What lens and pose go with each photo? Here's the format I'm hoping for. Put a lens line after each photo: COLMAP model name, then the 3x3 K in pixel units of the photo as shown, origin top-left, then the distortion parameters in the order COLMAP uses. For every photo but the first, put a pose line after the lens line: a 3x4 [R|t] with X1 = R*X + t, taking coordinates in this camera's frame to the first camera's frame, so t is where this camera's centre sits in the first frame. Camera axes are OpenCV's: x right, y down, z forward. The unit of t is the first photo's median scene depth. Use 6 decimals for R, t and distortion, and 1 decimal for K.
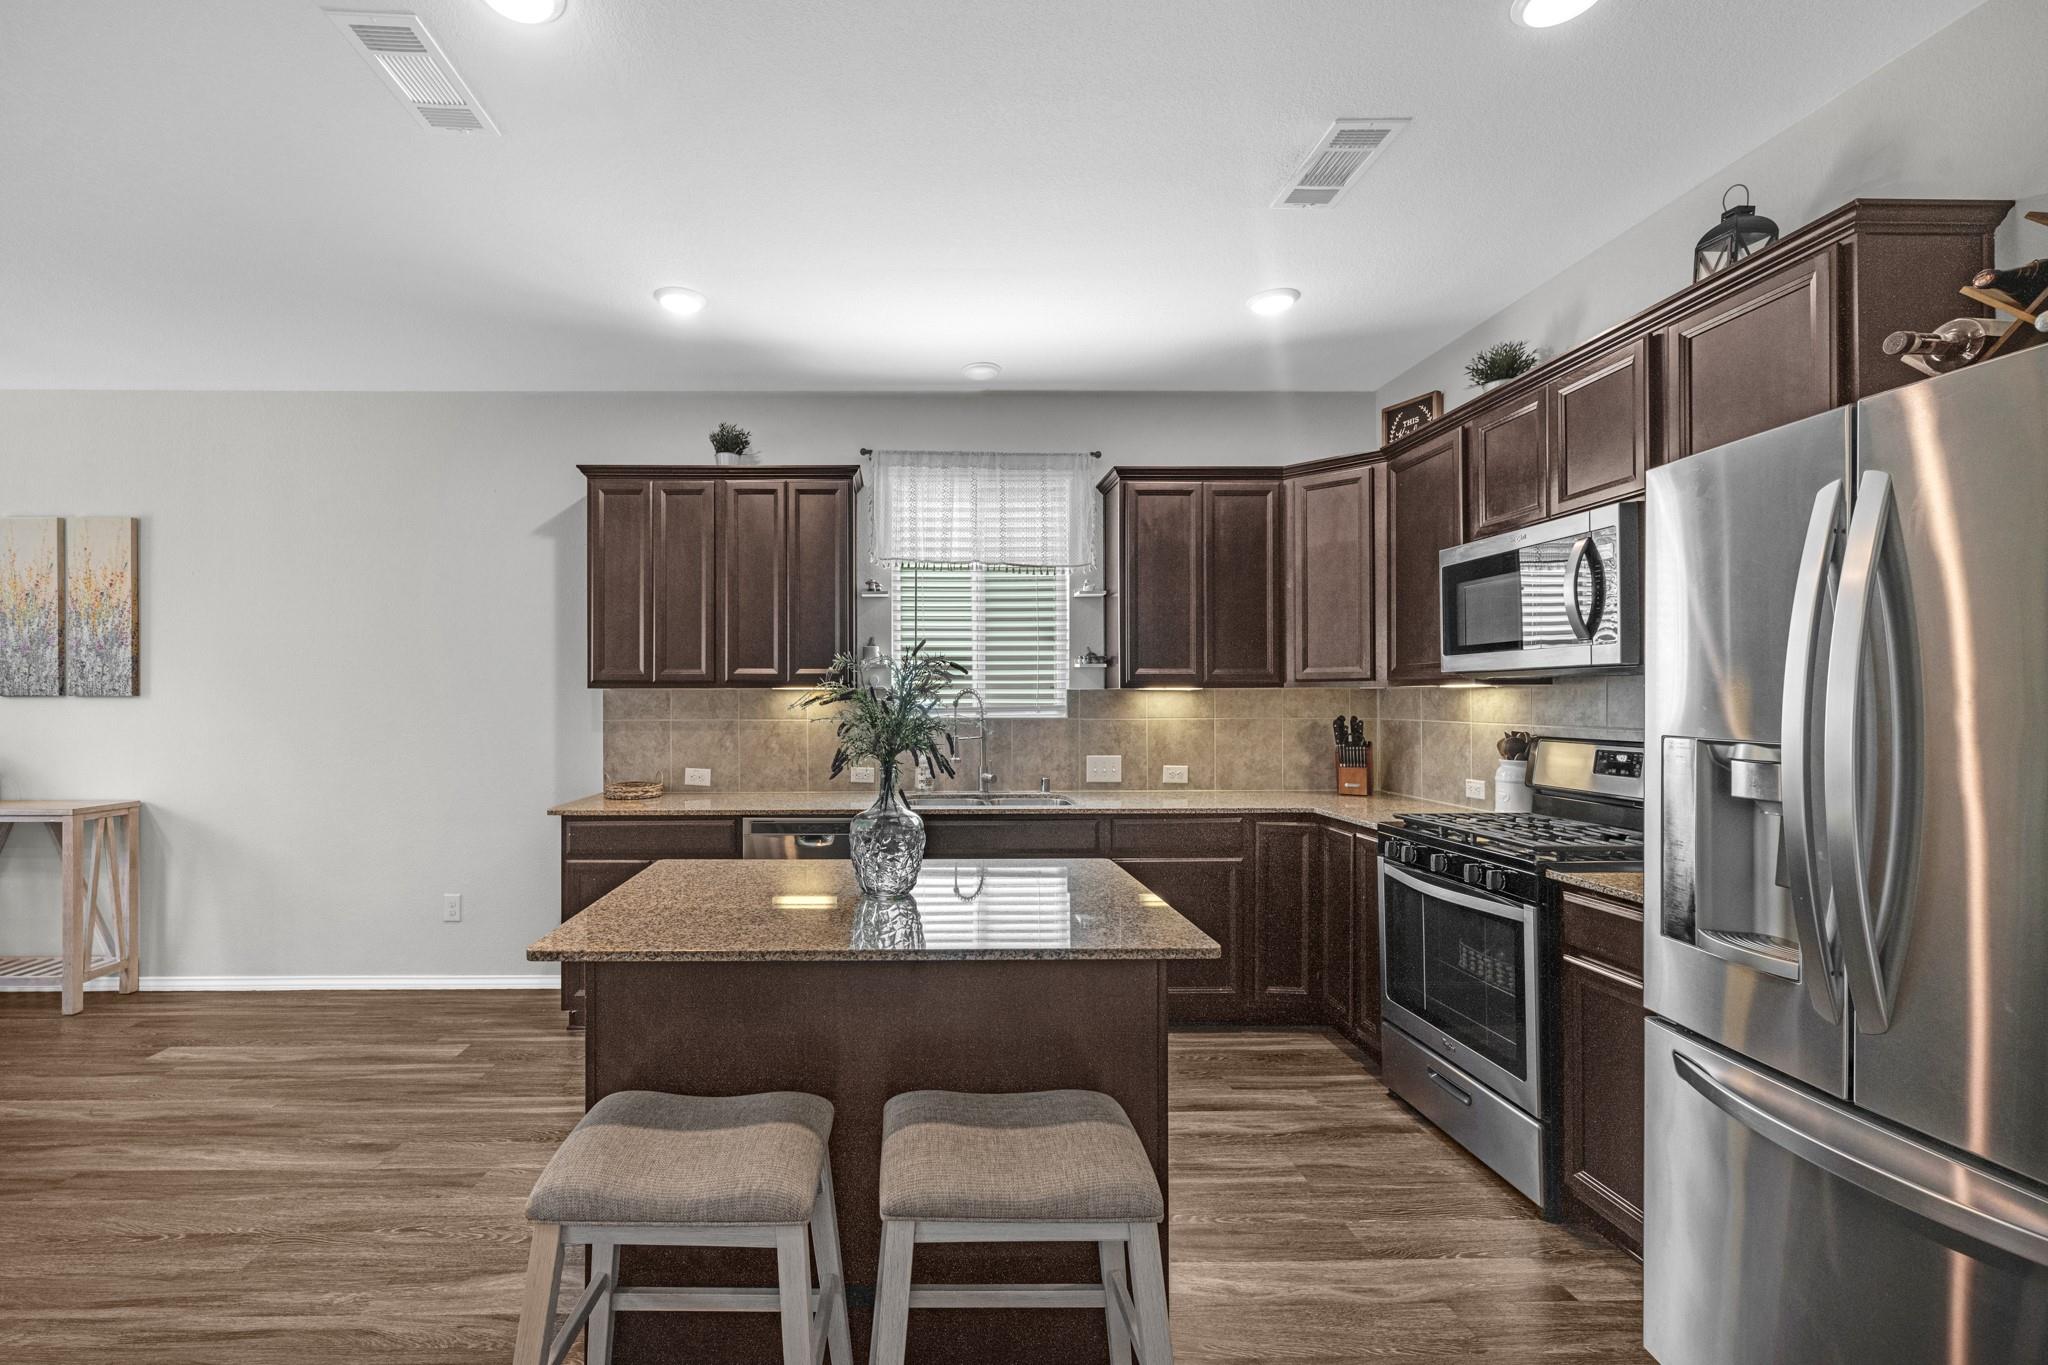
lens RADIAL K [[869.4, 0, 1020.1], [0, 869.4, 695.6], [0, 0, 1]] dist [0.005281, 0.000343]
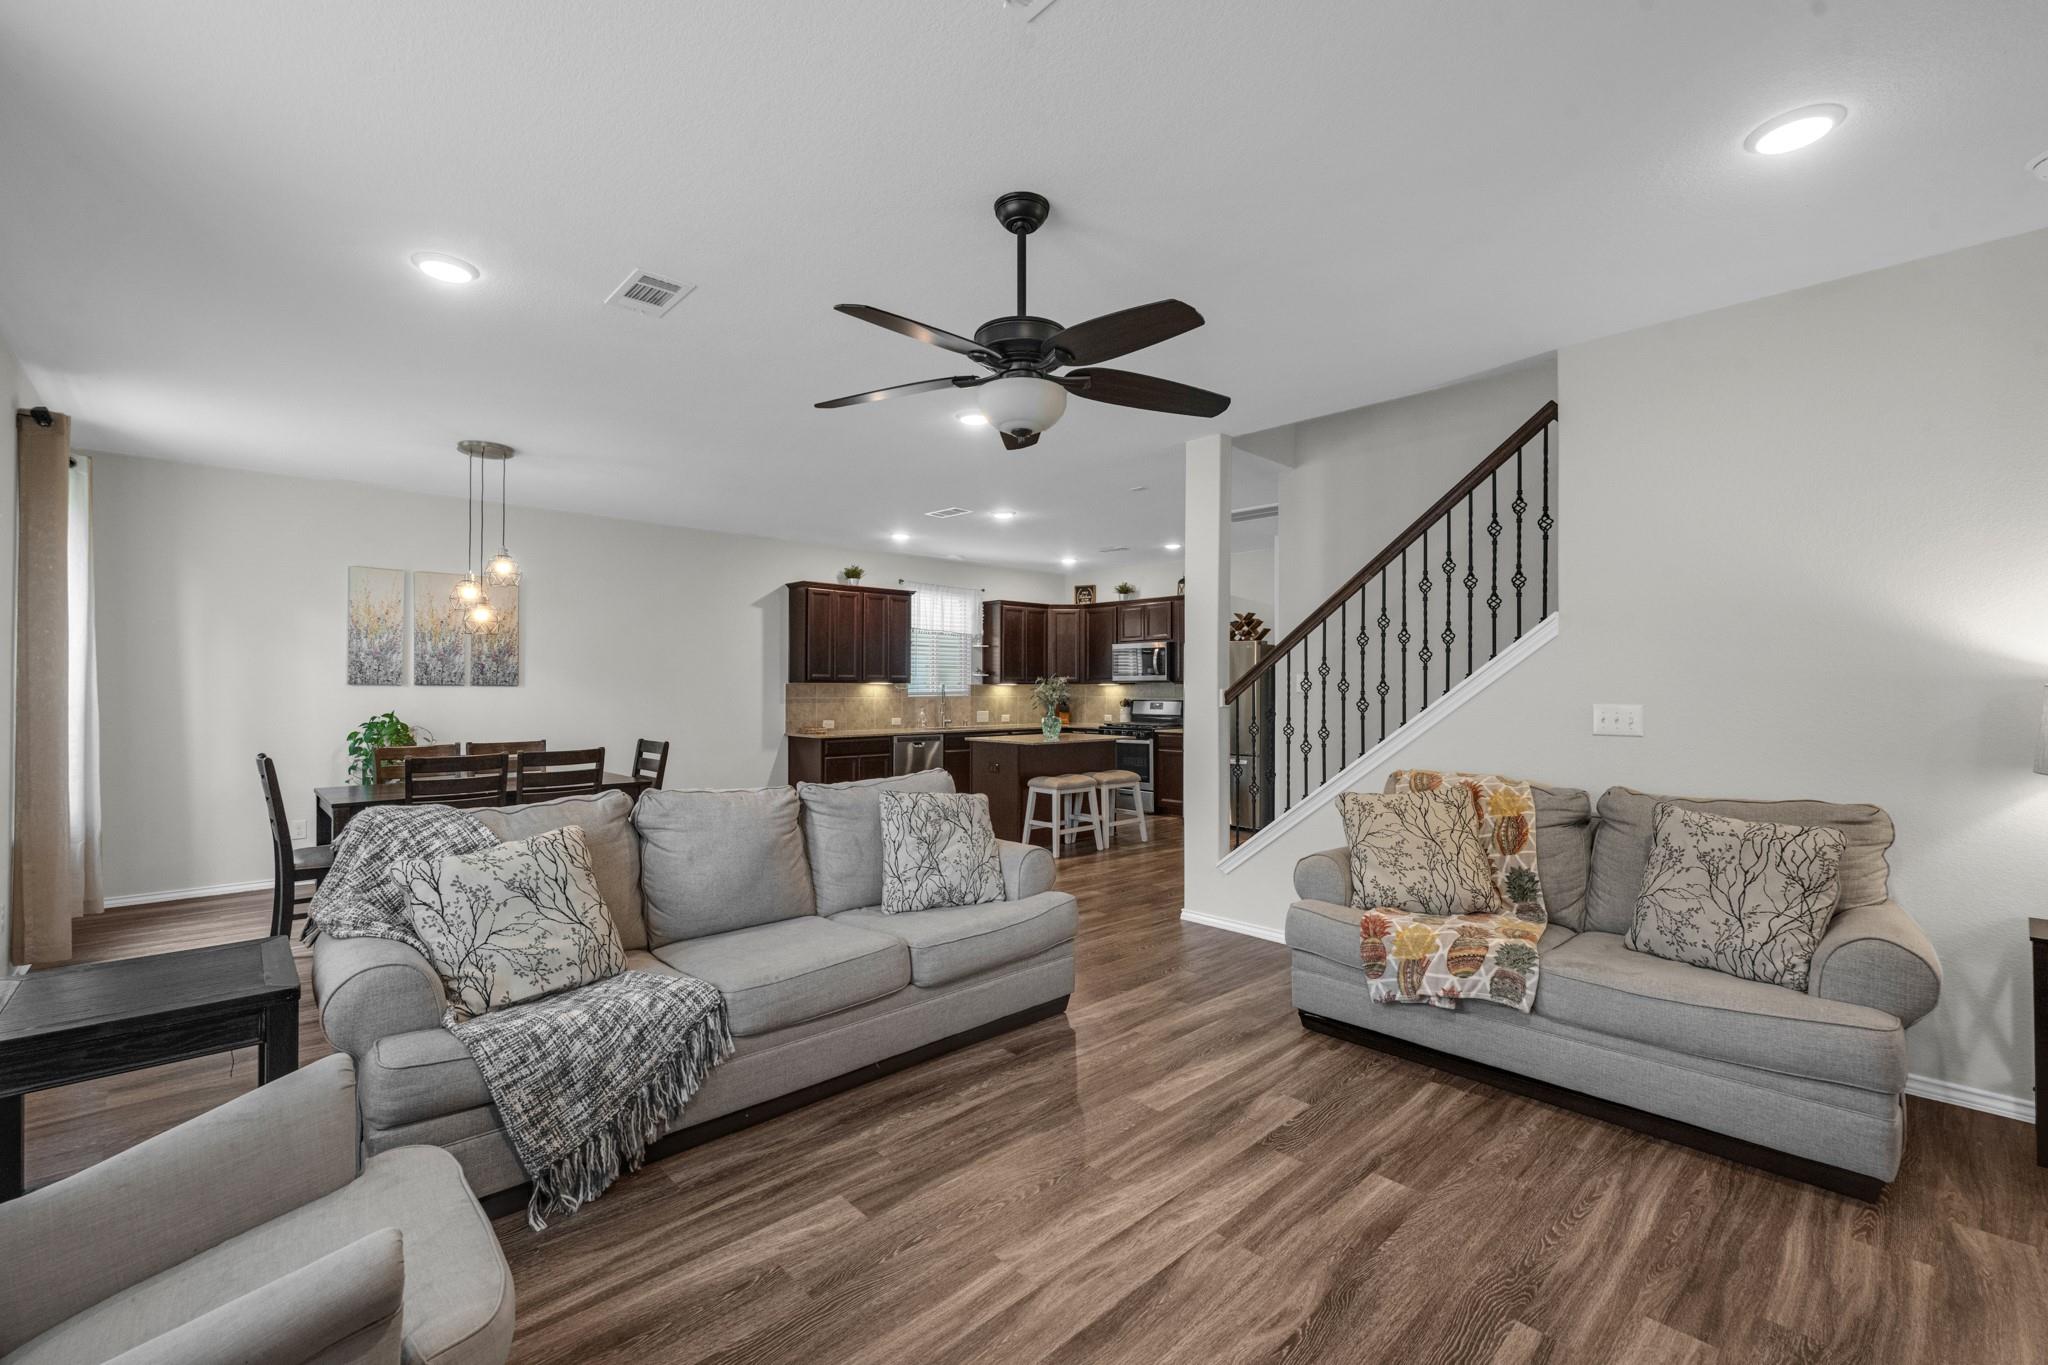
lens RADIAL K [[869.4, 0, 1019.7], [0, 869.4, 687.2], [0, 0, 1]] dist [0.005281, 0.000343]
pose [[0.774350, 0.002142, 0.632753, -1.421006], [-0.003420, 0.999994, 0.000800, -0.001675], [-0.632748, -0.002784, 0.774353, -1.011719]]
